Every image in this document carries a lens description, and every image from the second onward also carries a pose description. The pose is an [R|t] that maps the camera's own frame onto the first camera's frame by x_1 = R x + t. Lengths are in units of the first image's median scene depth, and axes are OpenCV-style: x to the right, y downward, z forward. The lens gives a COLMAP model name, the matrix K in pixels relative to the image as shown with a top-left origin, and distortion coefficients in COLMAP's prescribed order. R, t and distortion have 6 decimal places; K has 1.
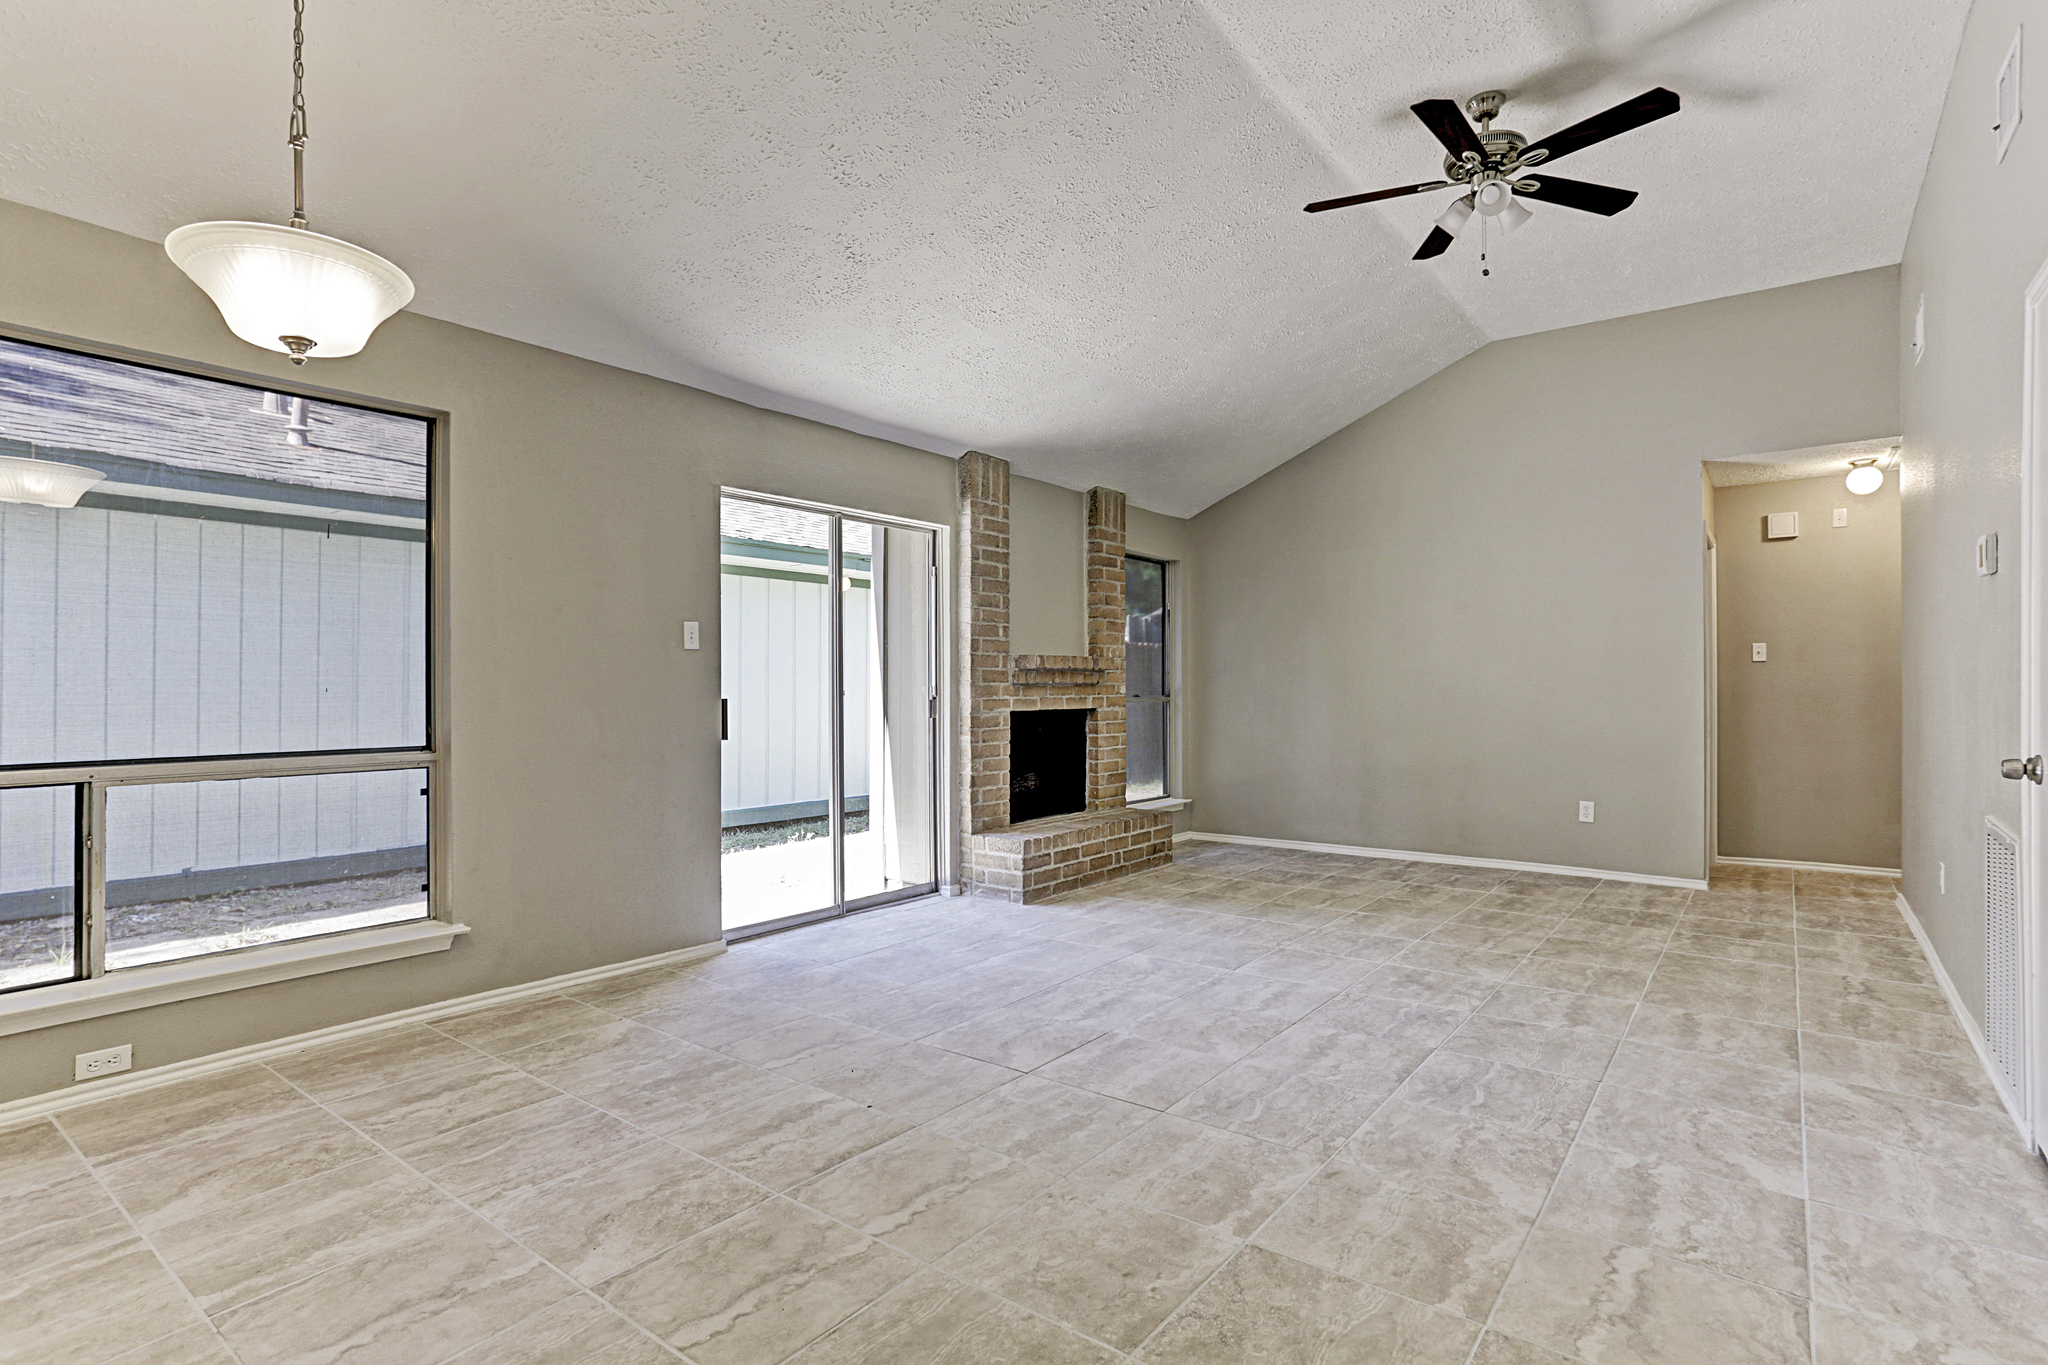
lens RADIAL K [[1035.9, 0, 1030.3], [0, 1035.9, 686.5], [0, 0, 1]] dist [-0.054360, 0.025709]
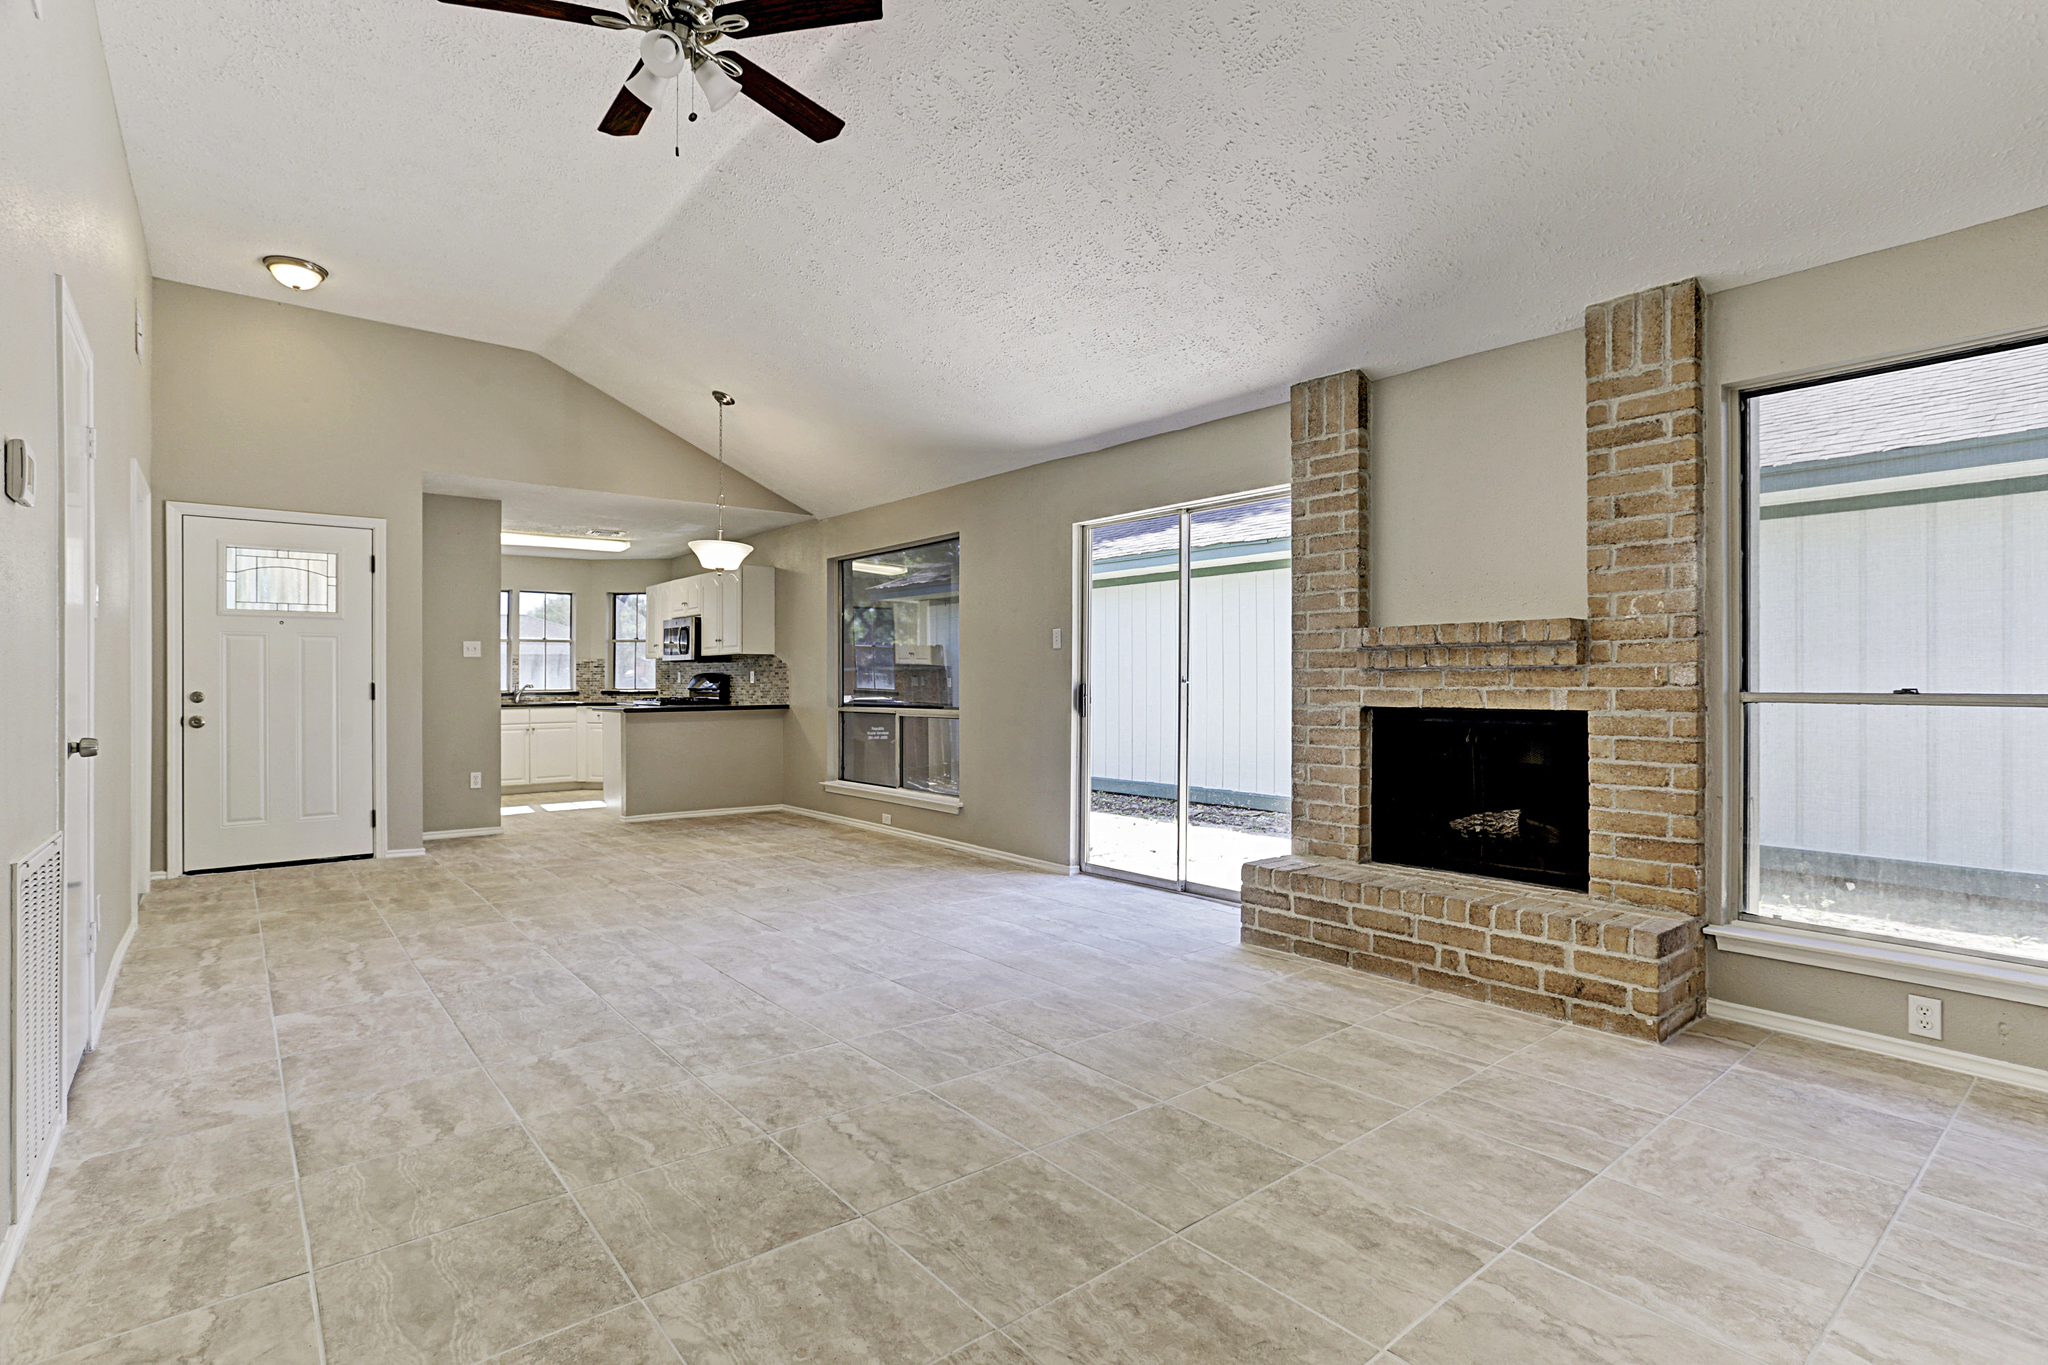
lens RADIAL K [[1035.9, 0, 1030.3], [0, 1035.9, 686.5], [0, 0, 1]] dist [-0.054360, 0.025709]
pose [[-0.256153, 0.007336, -0.966608, 1.334387], [0.004665, 0.999969, 0.006353, 0.006997], [0.966625, -0.002882, -0.256180, 1.710784]]
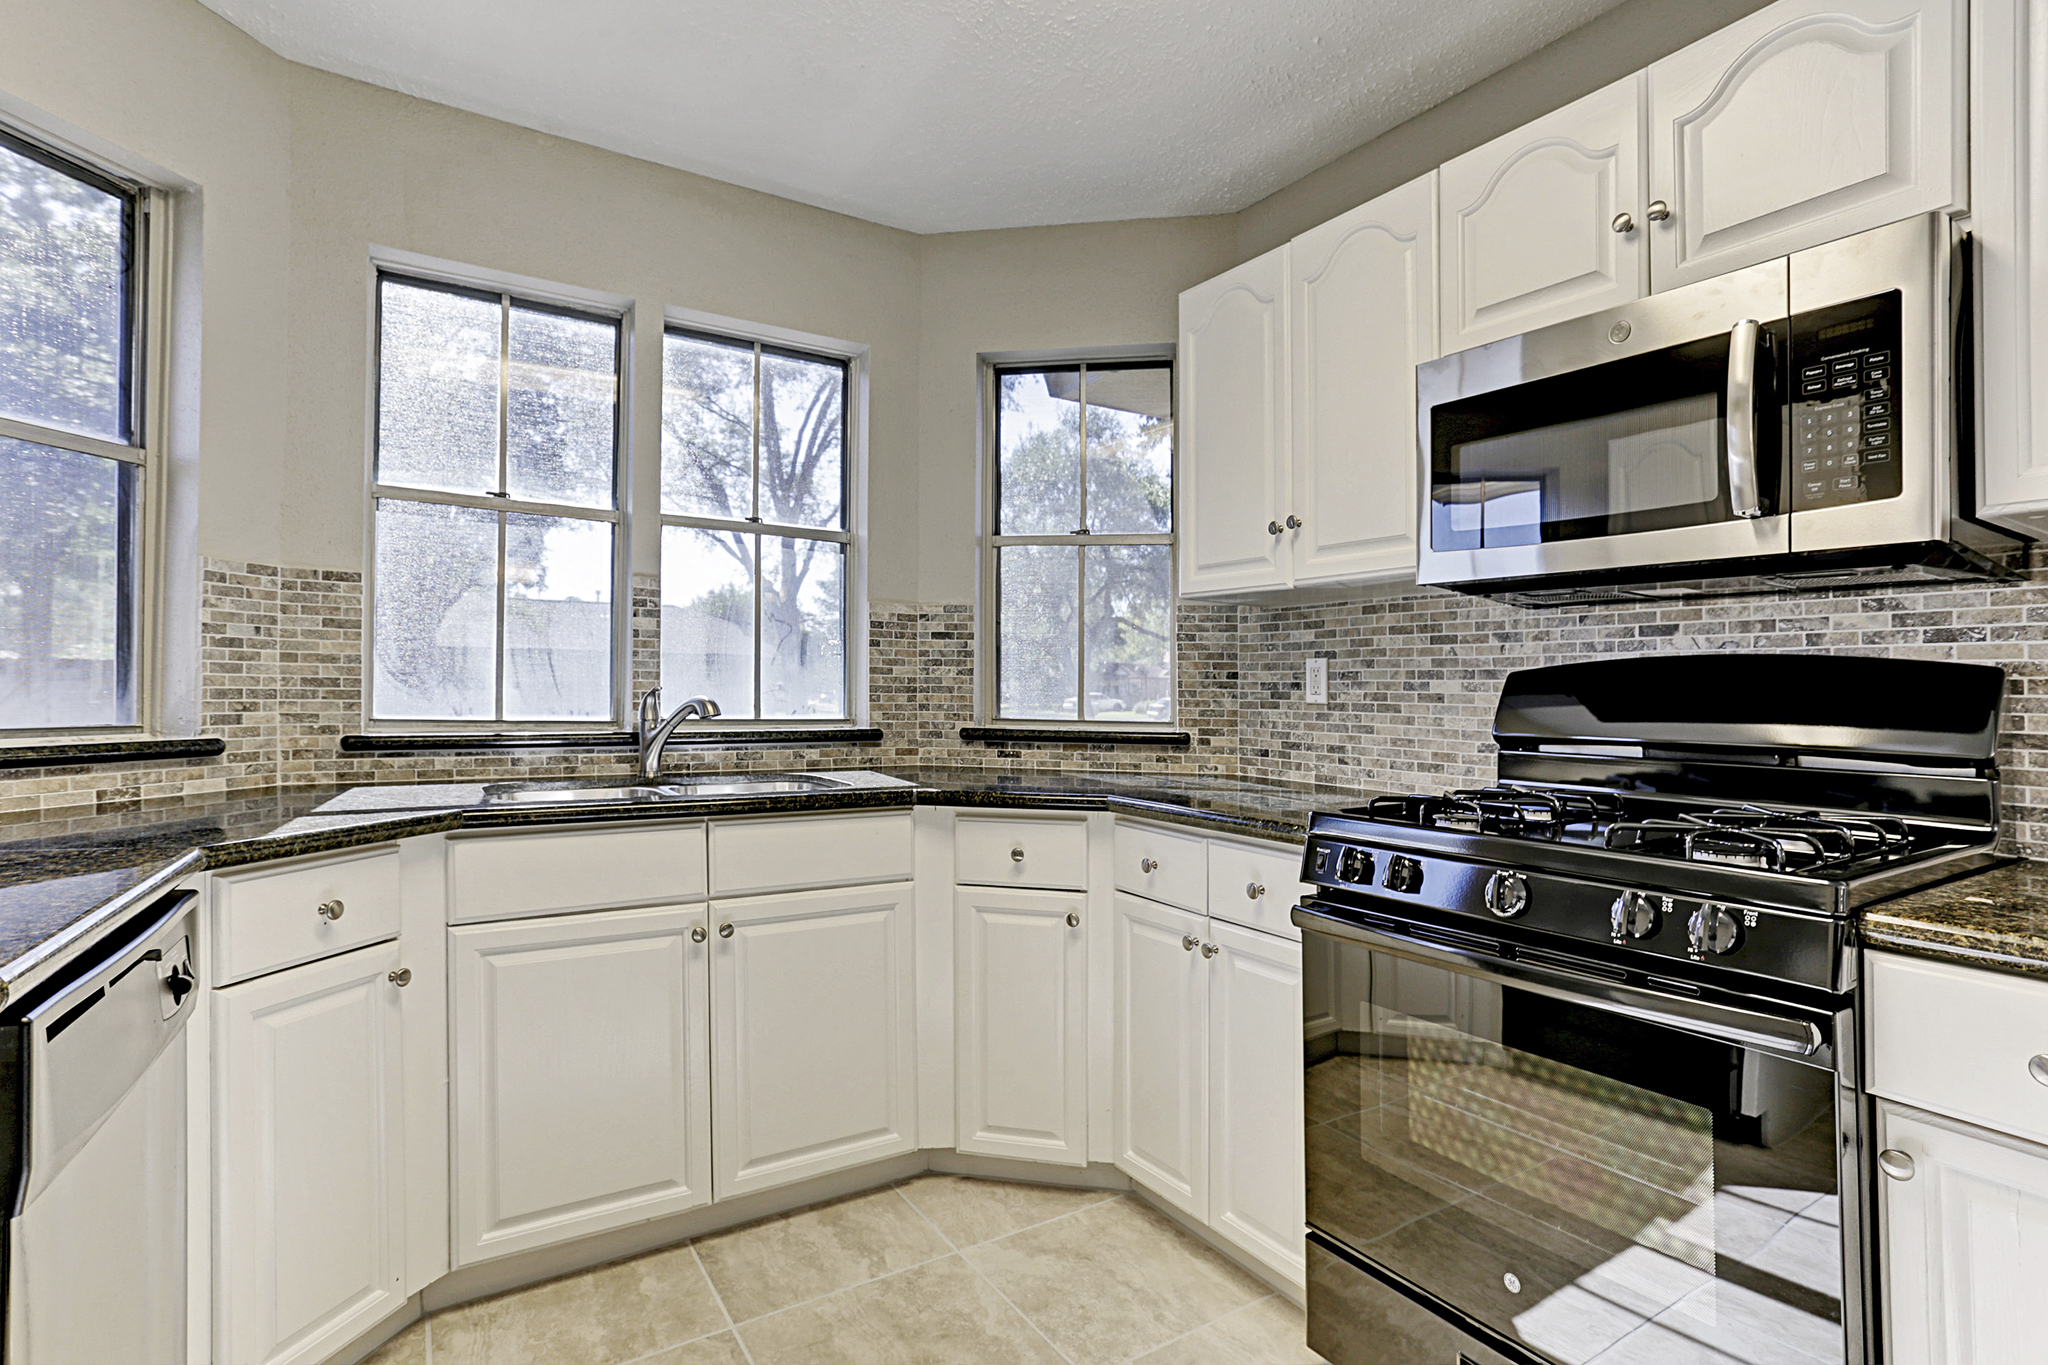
lens RADIAL K [[1035.9, 0, 1030.3], [0, 1035.9, 686.5], [0, 0, 1]] dist [-0.054360, 0.025709]
pose [[-0.333875, -0.011240, -0.942550, -0.763963], [-0.008773, 0.999923, -0.008816, 0.009186], [0.942577, 0.005325, -0.333947, -0.178067]]
